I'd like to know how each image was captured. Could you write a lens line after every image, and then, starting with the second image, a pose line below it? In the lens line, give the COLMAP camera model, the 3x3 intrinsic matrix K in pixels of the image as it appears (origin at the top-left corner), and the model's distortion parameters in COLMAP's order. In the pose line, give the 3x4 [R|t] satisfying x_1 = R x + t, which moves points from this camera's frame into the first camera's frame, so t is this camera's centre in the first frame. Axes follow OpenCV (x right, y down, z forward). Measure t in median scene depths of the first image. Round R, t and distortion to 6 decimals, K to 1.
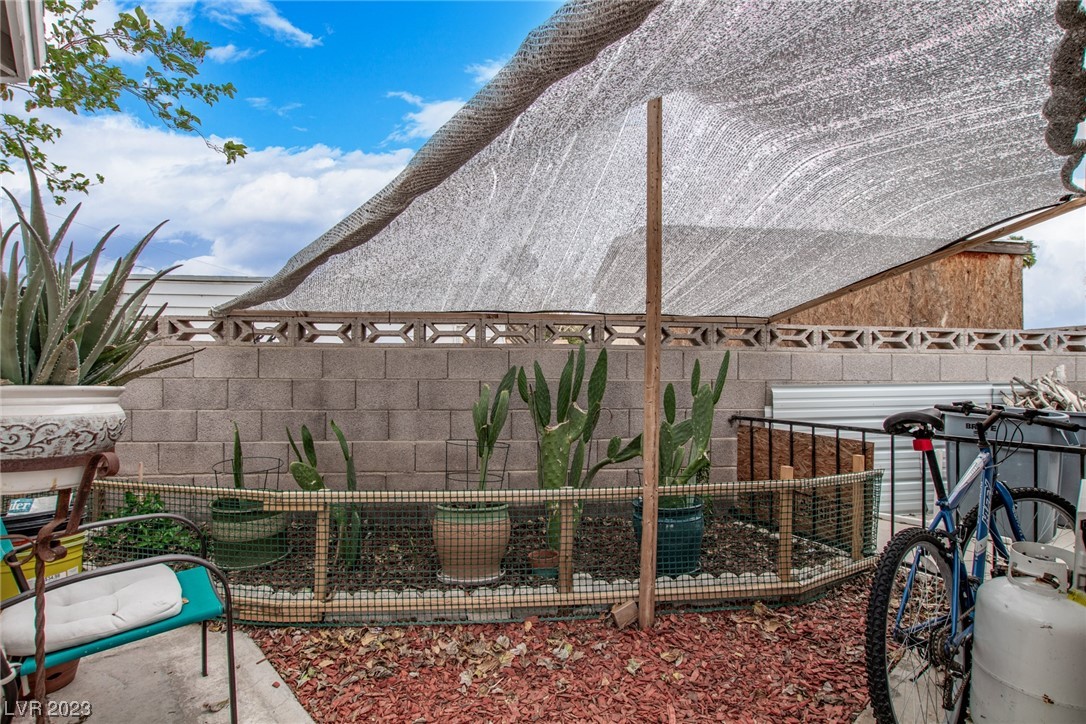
lens RADIAL K [[499.1, 0, 548.2], [0, 499.1, 364.3], [0, 0, 1]] dist [-0.000072, -0.000287]
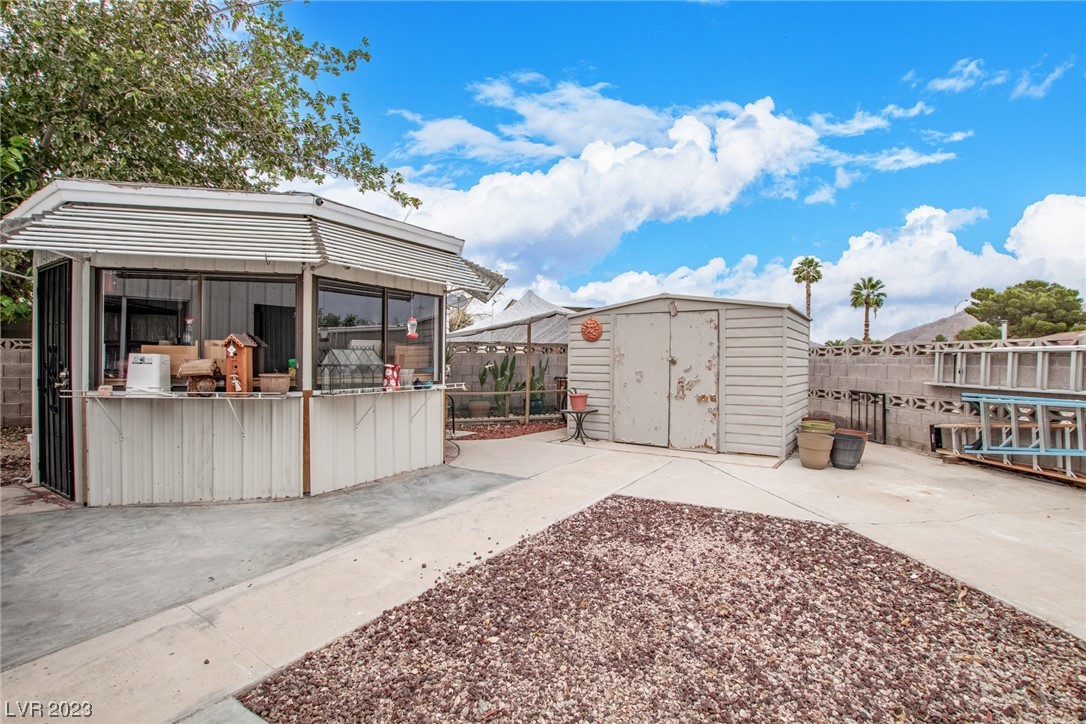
lens RADIAL K [[499.1, 0, 548.2], [0, 499.1, 364.3], [0, 0, 1]] dist [-0.000072, -0.000287]
pose [[0.971609, -0.001798, 0.236584, -0.459149], [-0.001526, 0.999903, 0.013865, -0.018012], [-0.236586, -0.013832, 0.971512, -2.297339]]
